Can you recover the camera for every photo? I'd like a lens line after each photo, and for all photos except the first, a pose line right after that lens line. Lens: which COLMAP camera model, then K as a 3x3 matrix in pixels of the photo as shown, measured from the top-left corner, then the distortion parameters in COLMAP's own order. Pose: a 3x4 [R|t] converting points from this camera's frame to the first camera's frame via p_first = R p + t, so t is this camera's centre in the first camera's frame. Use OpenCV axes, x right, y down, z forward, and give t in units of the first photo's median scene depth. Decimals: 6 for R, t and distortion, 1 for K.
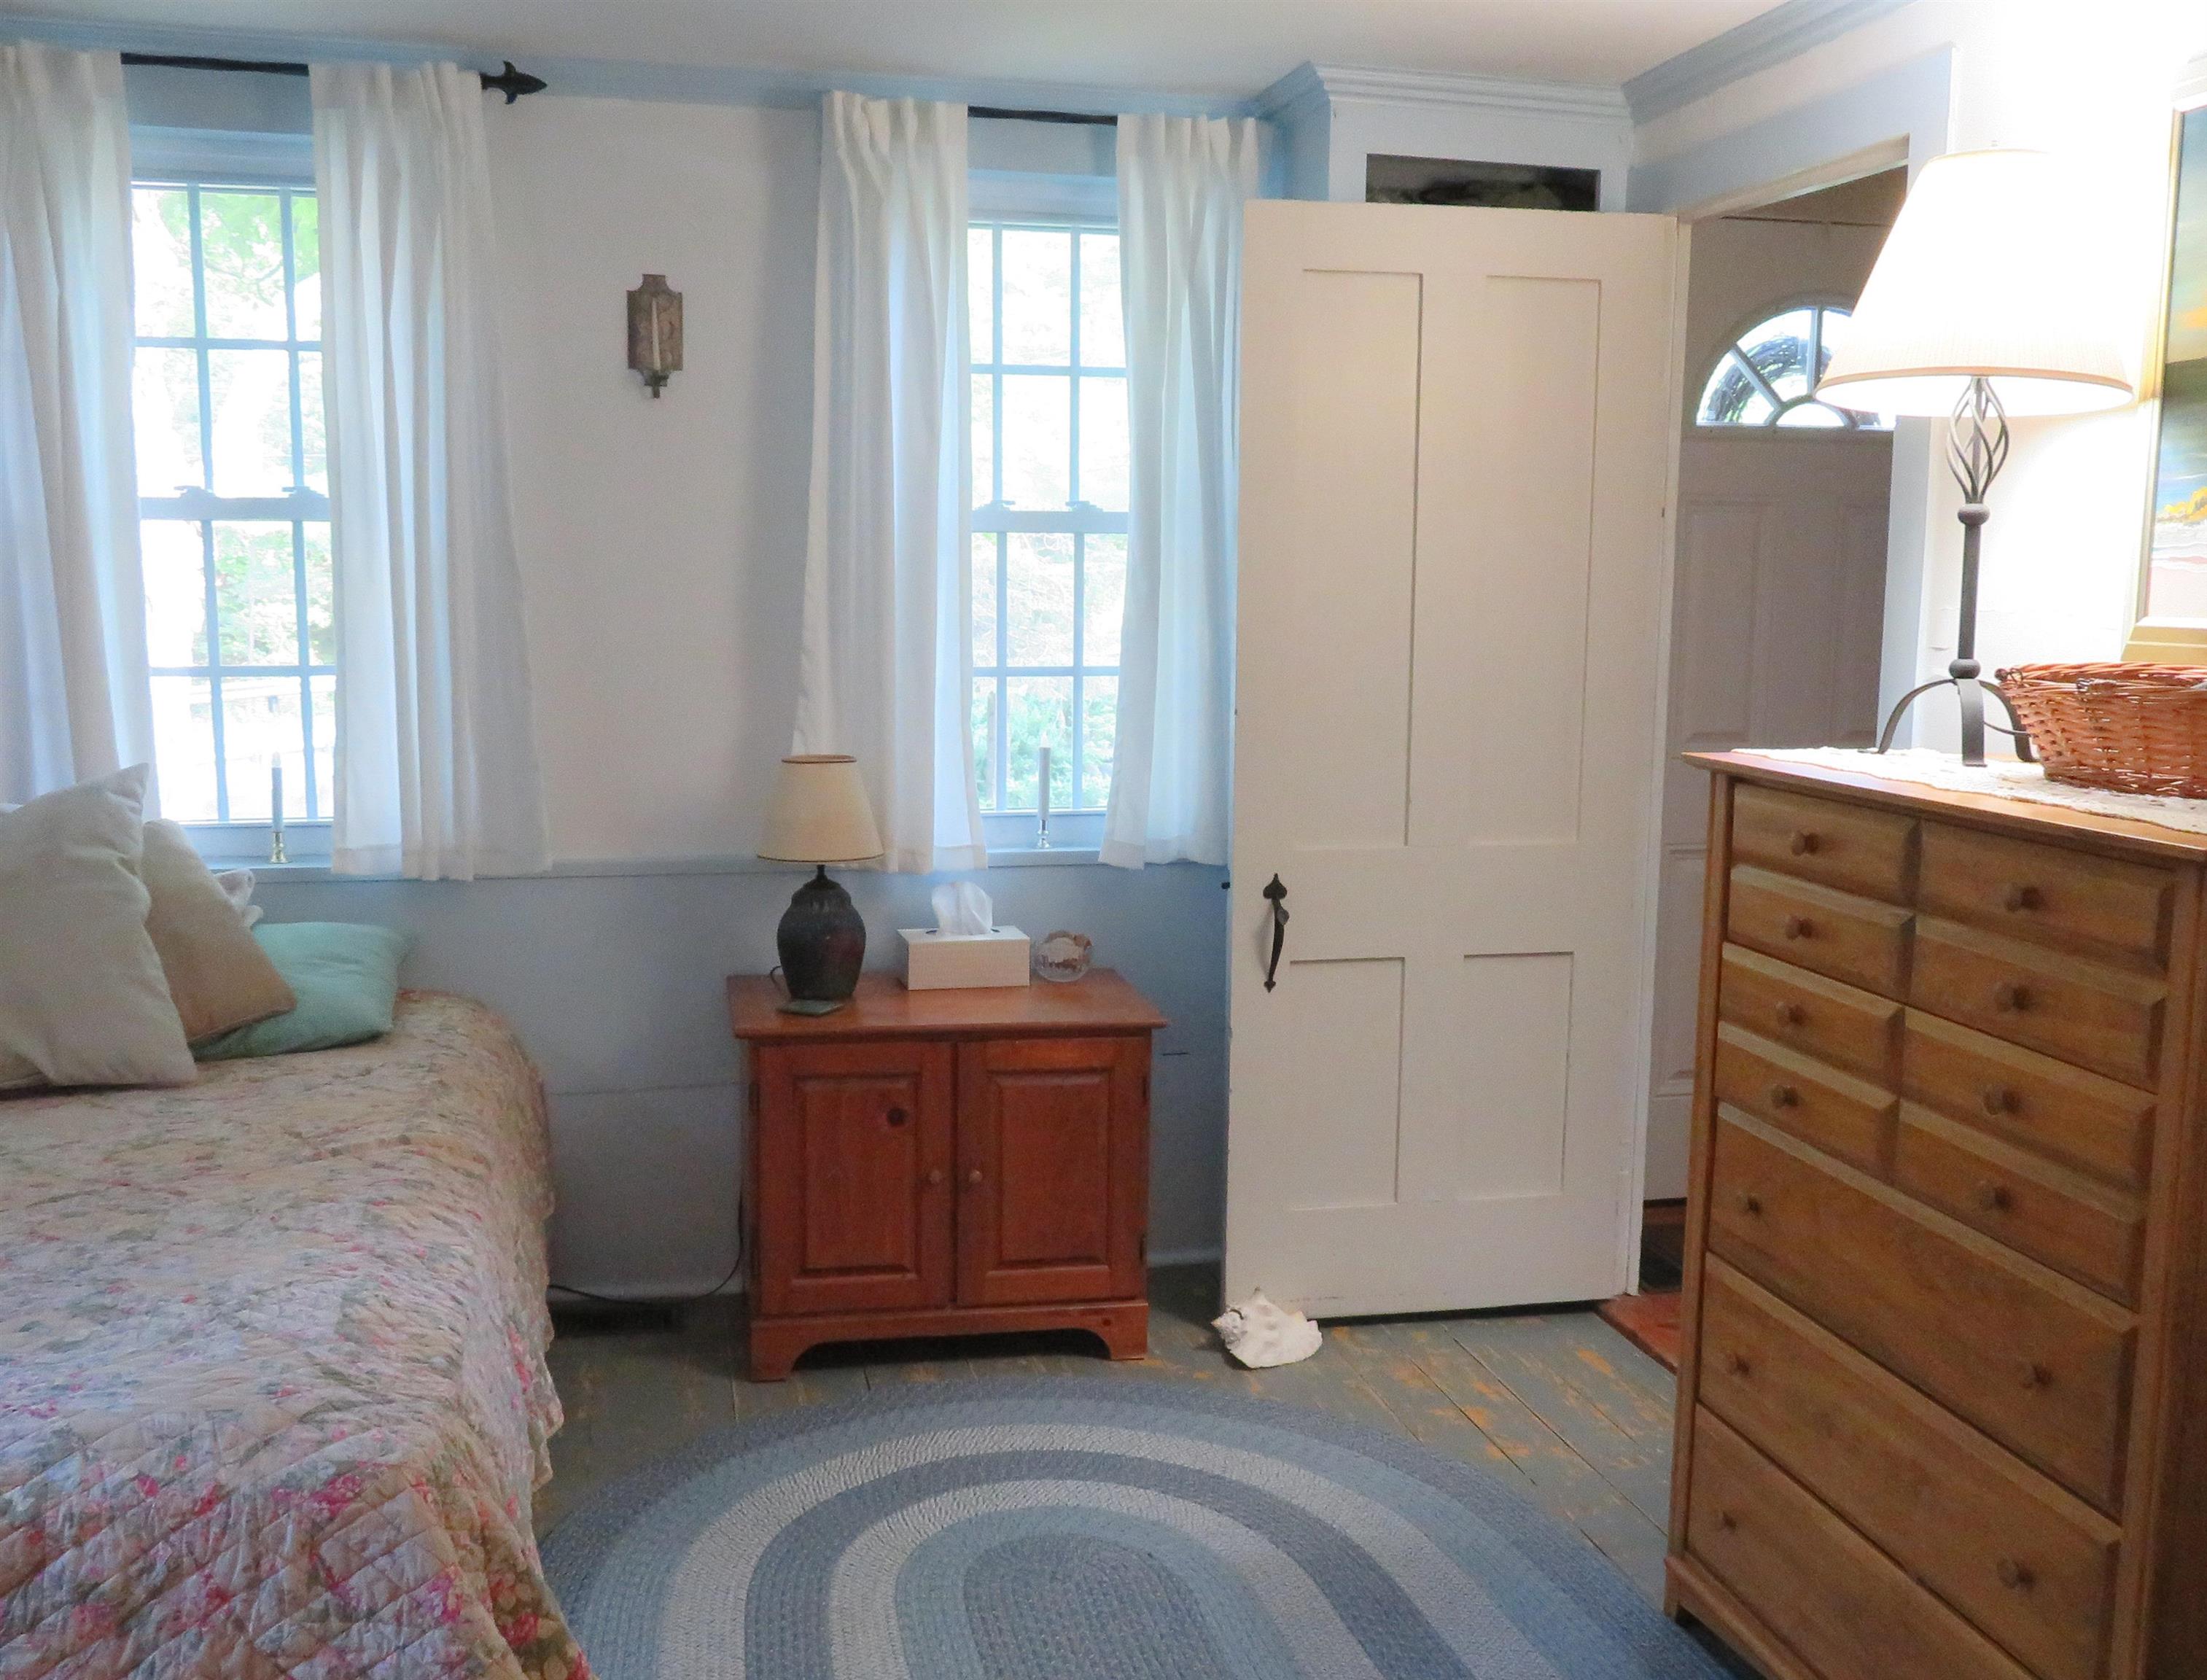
lens RADIAL K [[2081.5, 0, 1110.6], [0, 2081.5, 838.7], [0, 0, 1]] dist [0.013417, 0.000000]
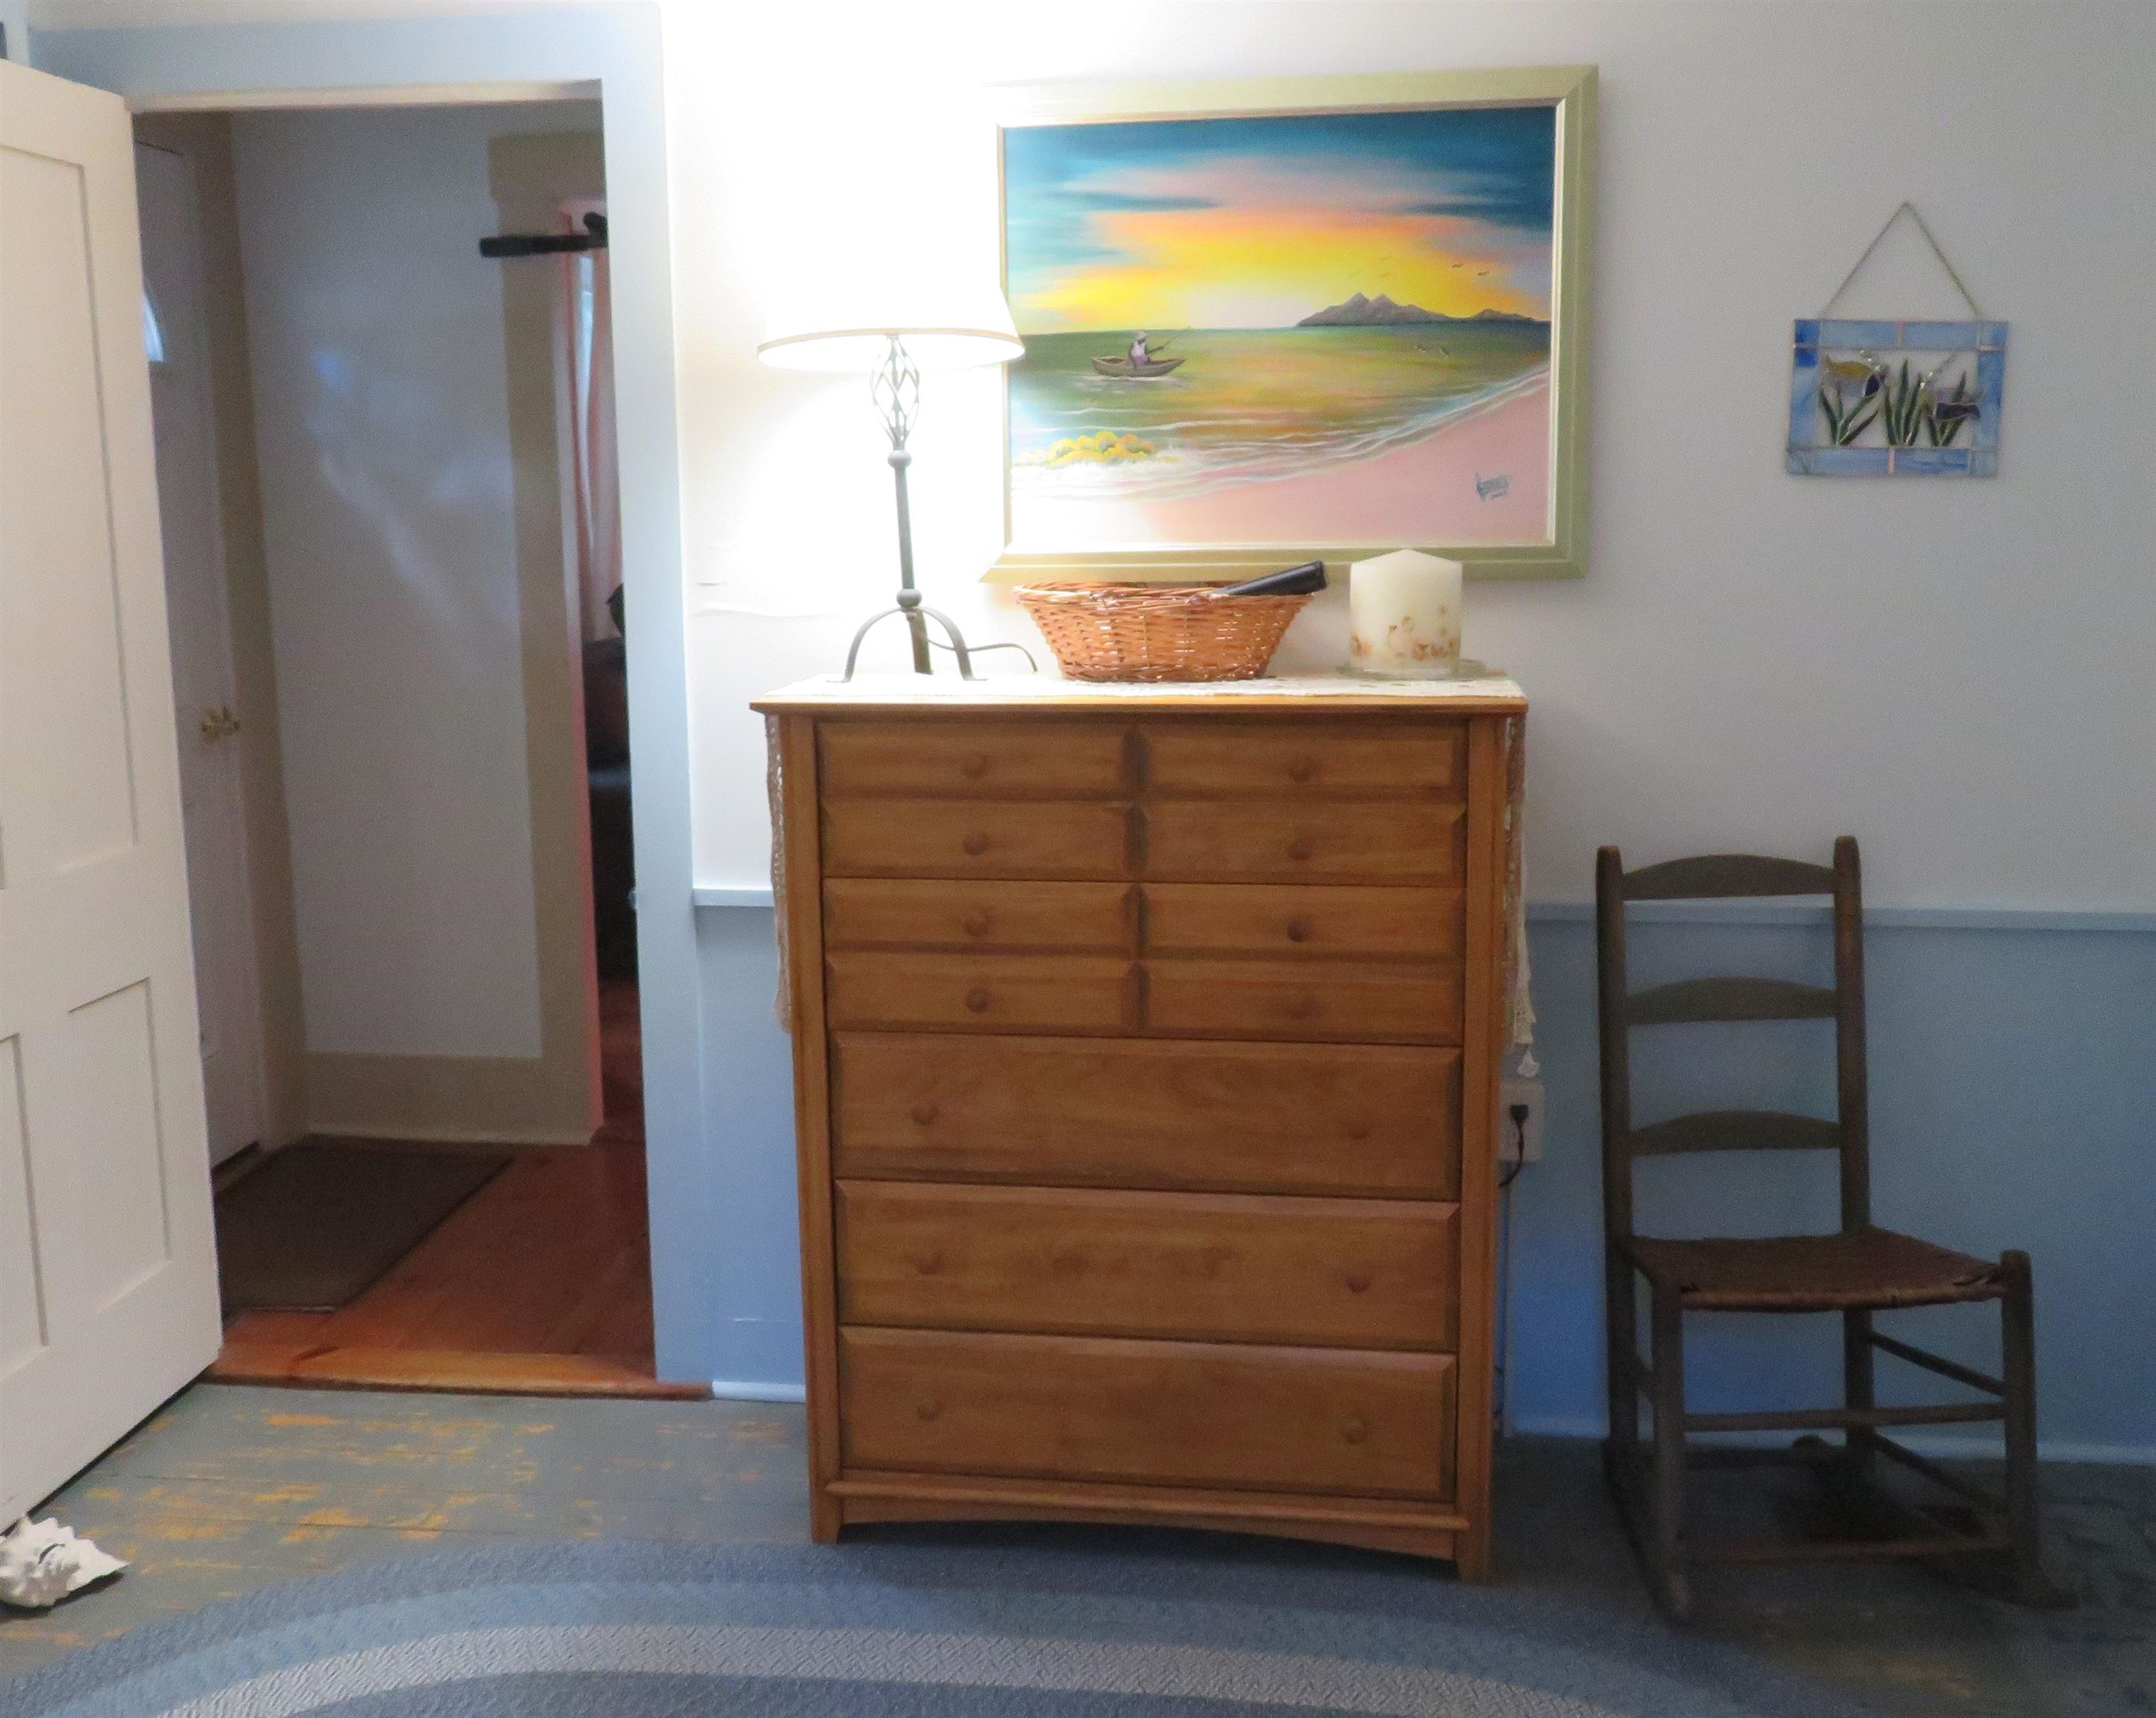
lens RADIAL K [[2073.9, 0, 1078.6], [0, 2073.9, 855.2], [0, 0, 1]] dist [-0.026487, 0.000000]
pose [[0.346212, -0.176279, 0.921446, -0.651261], [0.134616, 0.981359, 0.137162, -0.092699], [-0.928448, 0.076555, 0.363488, 0.562298]]
